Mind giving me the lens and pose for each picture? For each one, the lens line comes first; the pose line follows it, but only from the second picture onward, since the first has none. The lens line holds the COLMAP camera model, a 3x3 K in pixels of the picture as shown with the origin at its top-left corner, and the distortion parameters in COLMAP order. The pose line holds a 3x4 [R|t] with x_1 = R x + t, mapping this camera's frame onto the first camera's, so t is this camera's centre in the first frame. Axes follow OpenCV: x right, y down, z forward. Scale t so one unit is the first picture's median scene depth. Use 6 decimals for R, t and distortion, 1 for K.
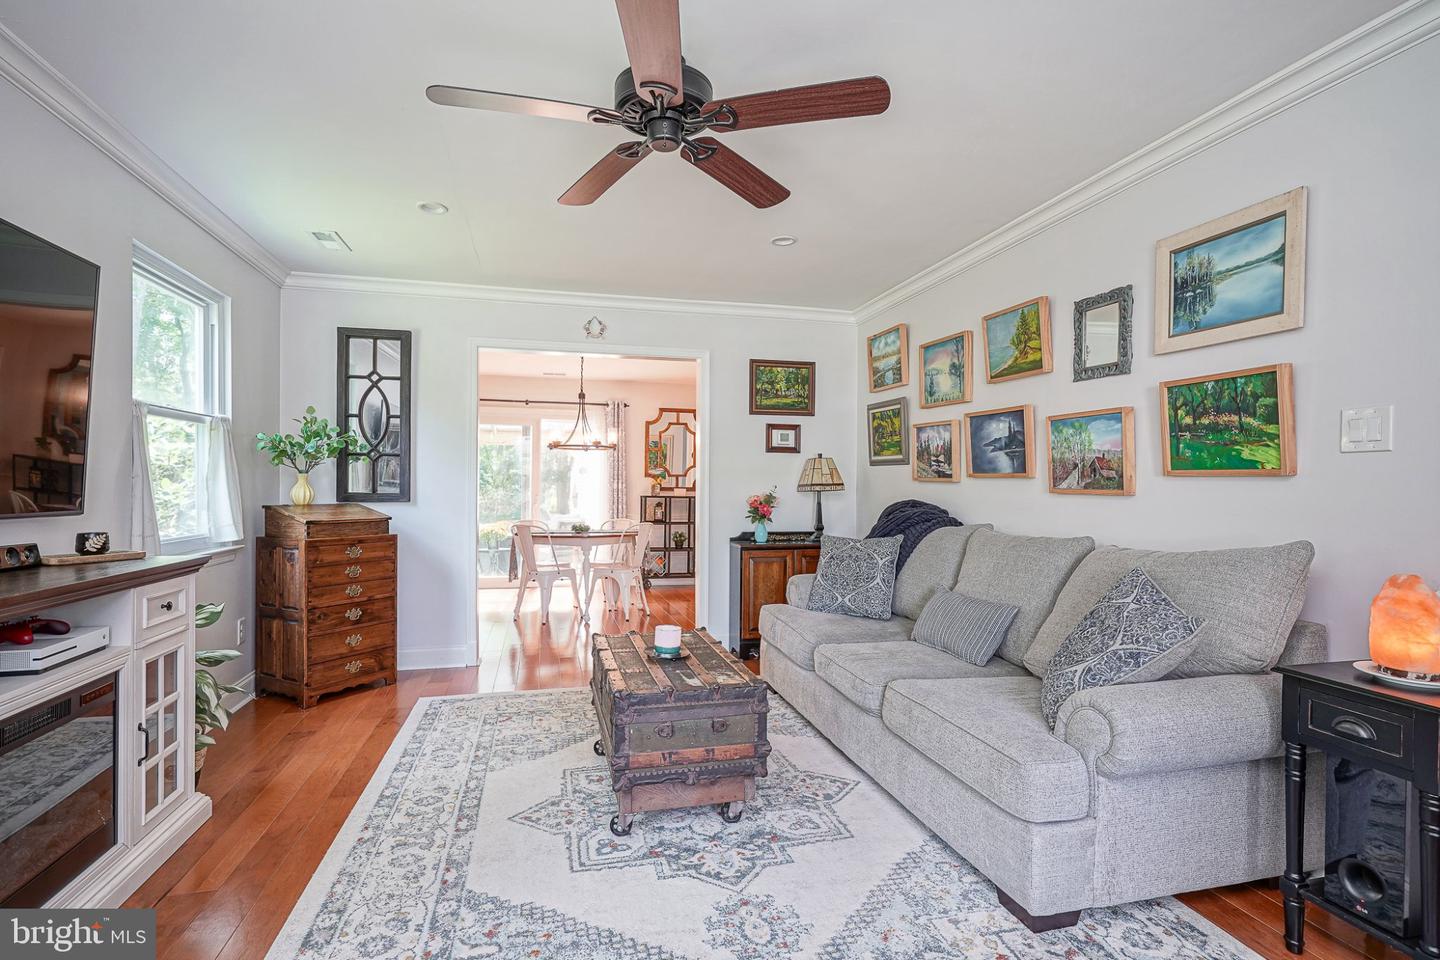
lens RADIAL K [[732.9, 0, 735.6], [0, 732.9, 482.9], [0, 0, 1]] dist [-0.007308, 0.006670]
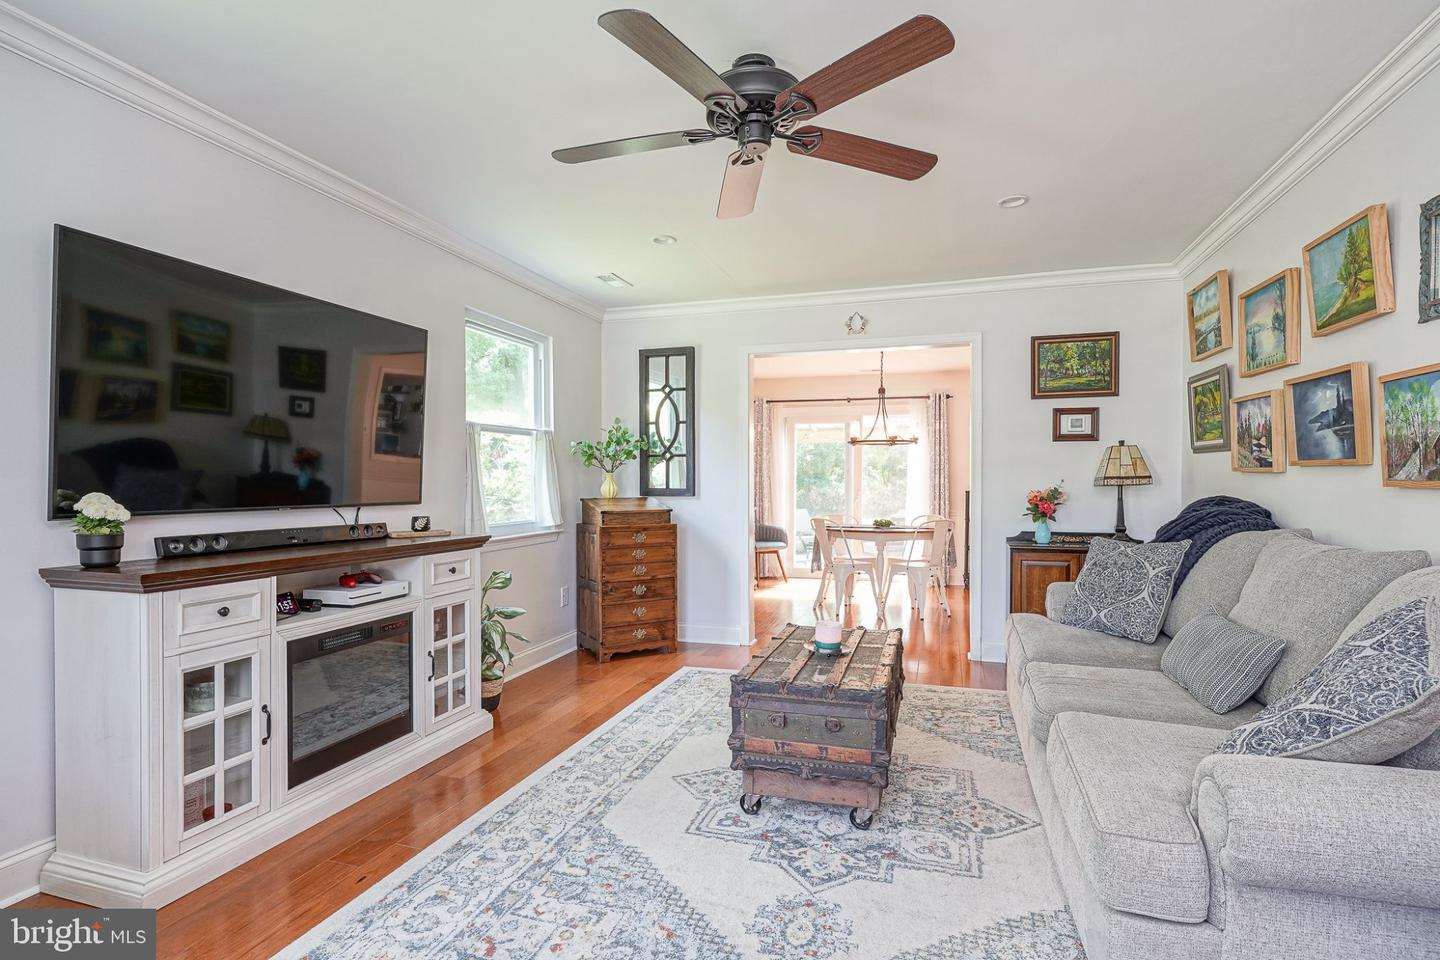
lens RADIAL K [[732.9, 0, 709.4], [0, 732.9, 488.0], [0, 0, 1]] dist [-0.007308, 0.006670]
pose [[0.842514, -0.002545, -0.538668, 0.278549], [0.009680, 0.999899, 0.010417, 0.001775], [0.538587, -0.013991, 0.842453, 0.068826]]
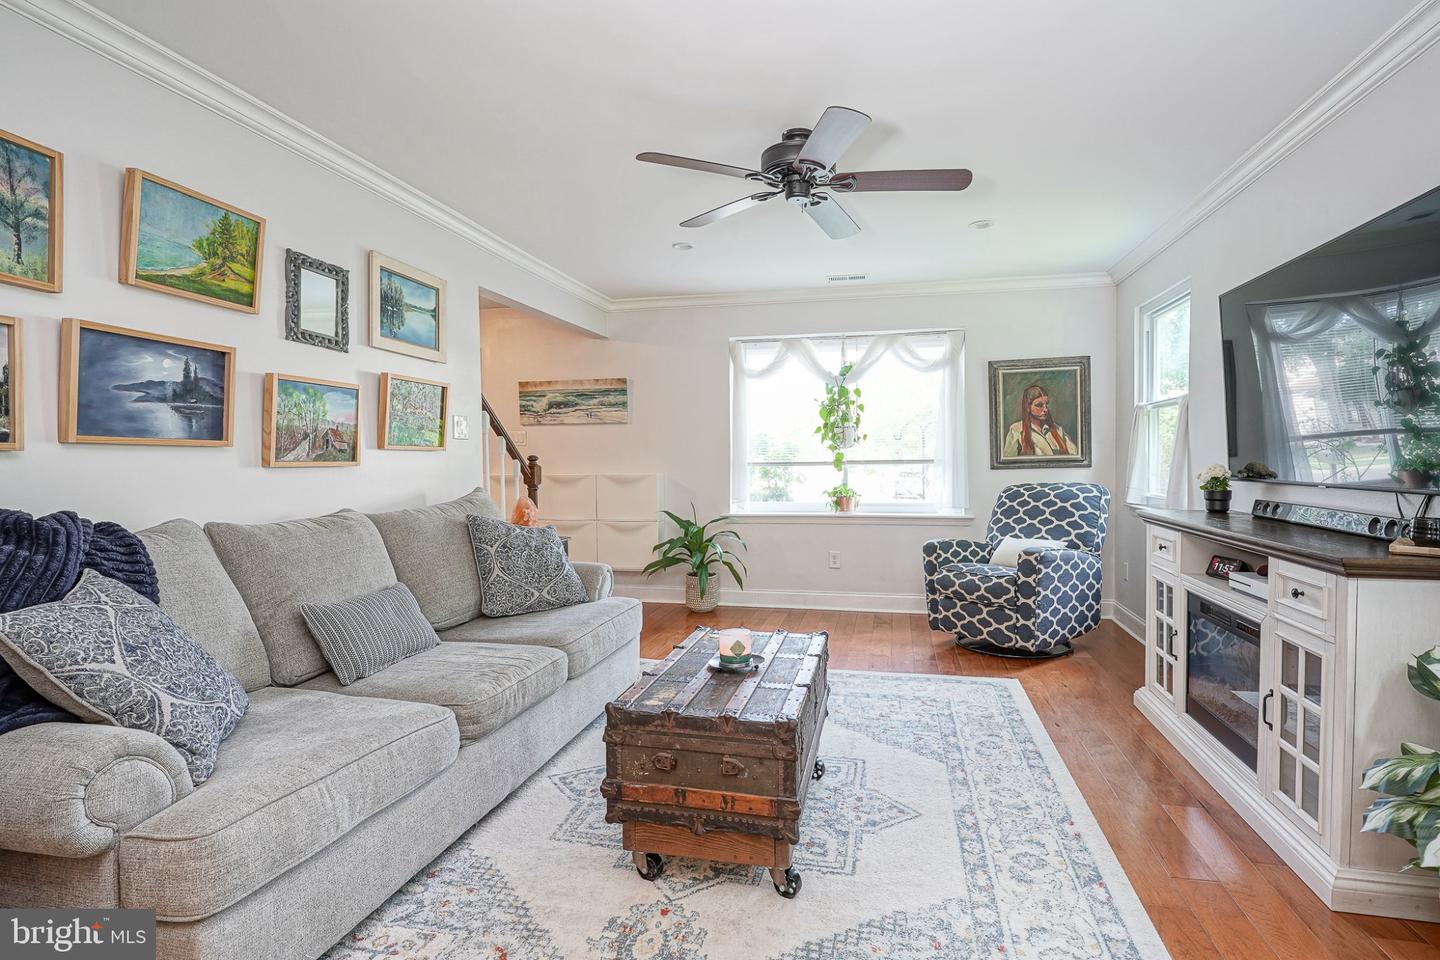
lens RADIAL K [[732.9, 0, 712.3], [0, 732.9, 466.1], [0, 0, 1]] dist [-0.007308, 0.006670]
pose [[-0.877696, -0.010419, 0.479104, -0.417135], [-0.005550, 0.999918, 0.011577, 0.000985], [-0.479185, 0.007502, -0.877682, 1.565975]]
